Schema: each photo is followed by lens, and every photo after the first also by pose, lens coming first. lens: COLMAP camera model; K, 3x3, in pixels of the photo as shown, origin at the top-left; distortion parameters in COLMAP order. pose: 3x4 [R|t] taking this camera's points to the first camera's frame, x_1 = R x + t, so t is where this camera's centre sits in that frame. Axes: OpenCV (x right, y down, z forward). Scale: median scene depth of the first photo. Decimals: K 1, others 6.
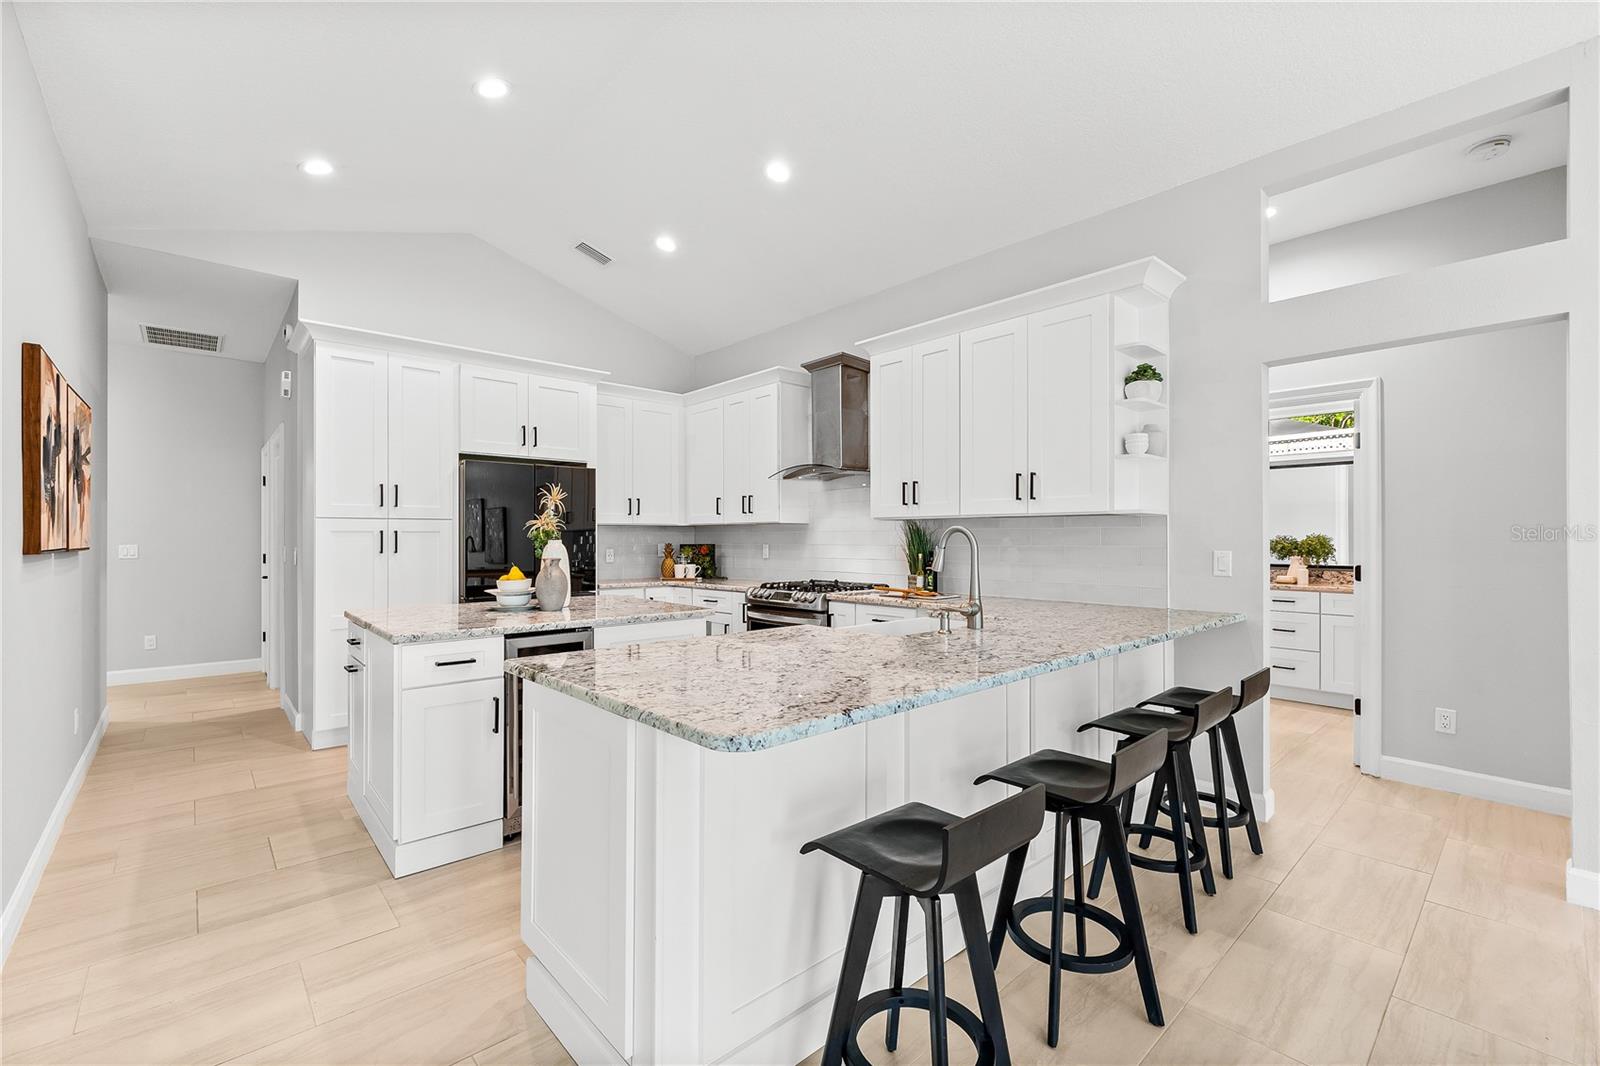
lens RADIAL K [[670.1, 0, 793.7], [0, 670.1, 536.0], [0, 0, 1]] dist [-0.005801, -0.000282]
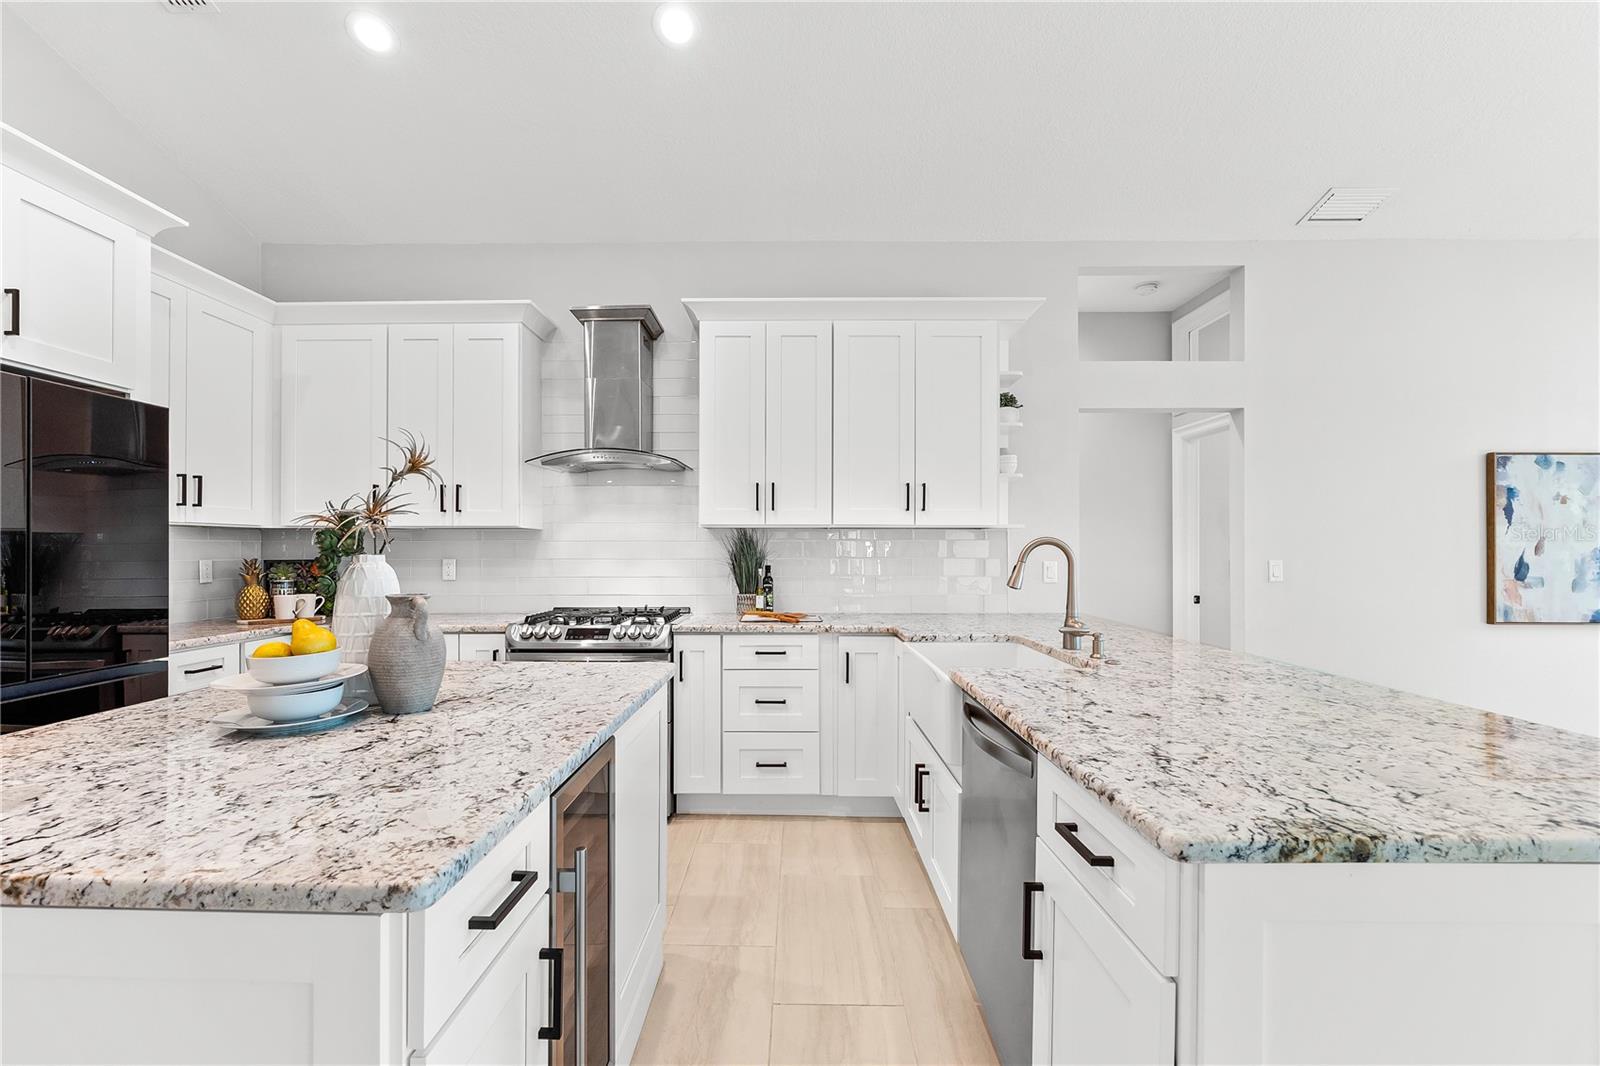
lens RADIAL K [[678.1, 0, 781.3], [0, 678.1, 545.6], [0, 0, 1]] dist [-0.003142, 0.000246]
pose [[0.683193, 0.004091, 0.730227, -0.368875], [-0.003240, 0.999991, -0.002570, -0.000251], [-0.730231, -0.000610, 0.683200, 0.350079]]
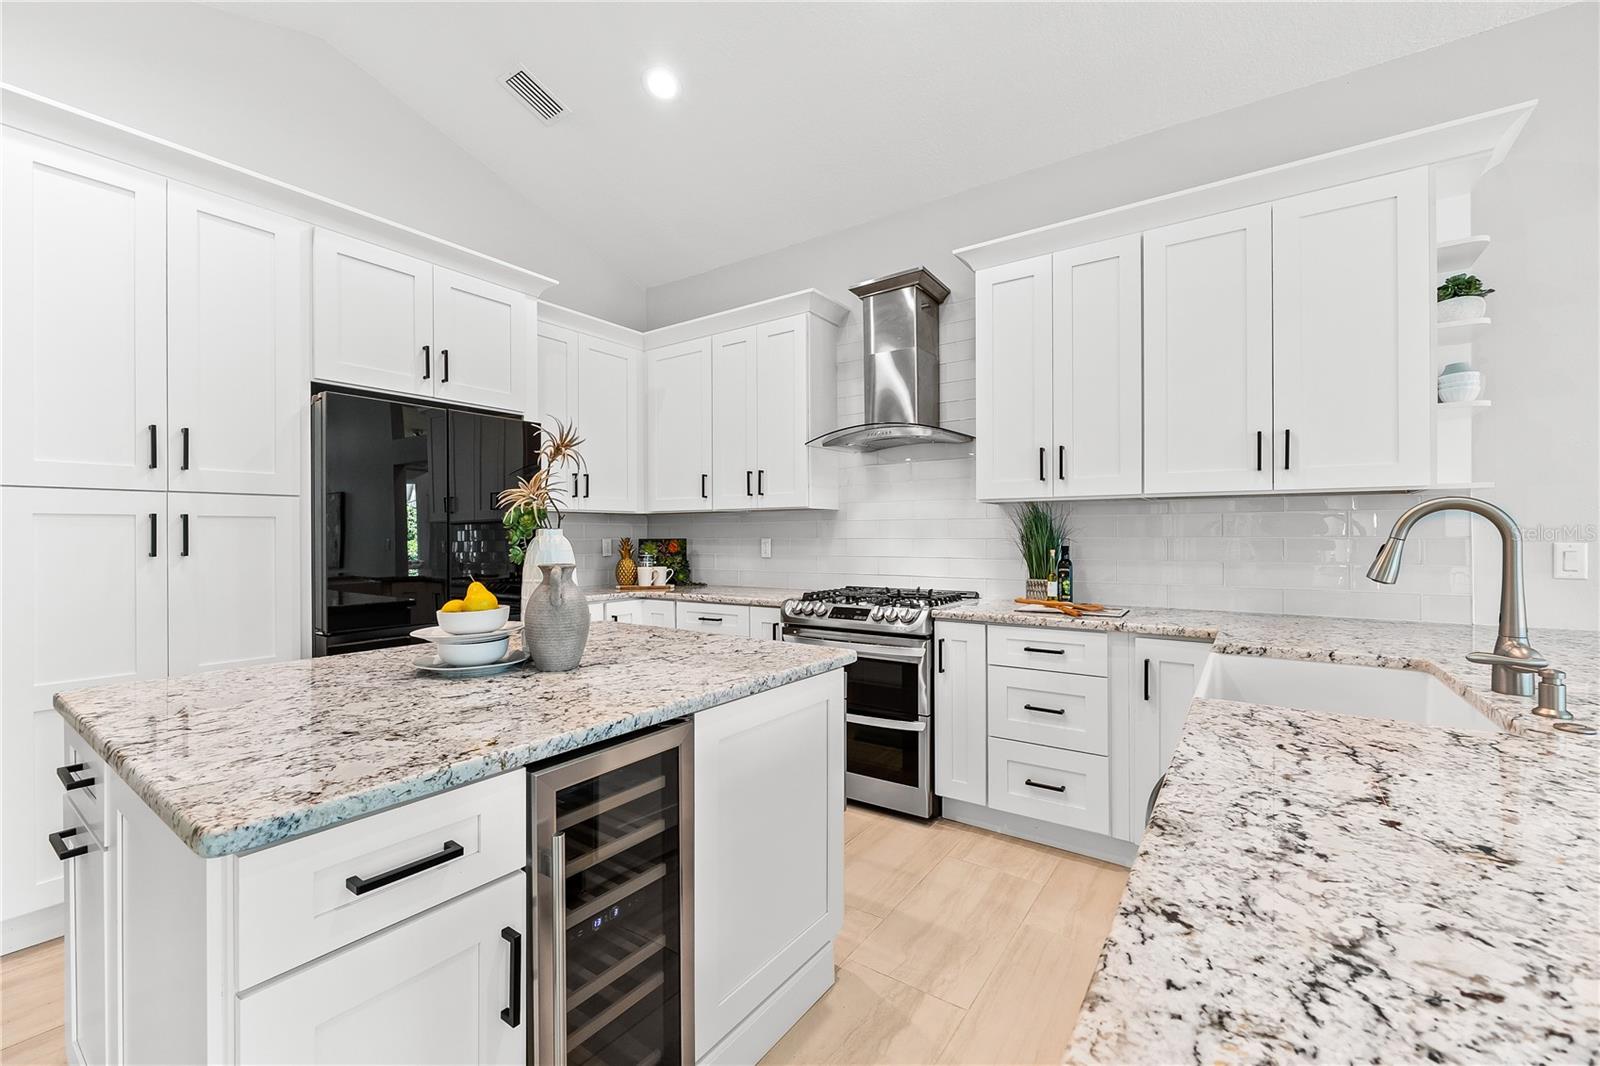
lens RADIAL K [[660.0, 0, 791.7], [0, 660.0, 532.5], [0, 0, 1]] dist [-0.001700, -0.000250]
pose [[0.975799, -0.002763, 0.218652, -0.207626], [0.002637, 0.999996, 0.000868, 0.006250], [-0.218654, -0.000271, 0.975802, 0.333278]]
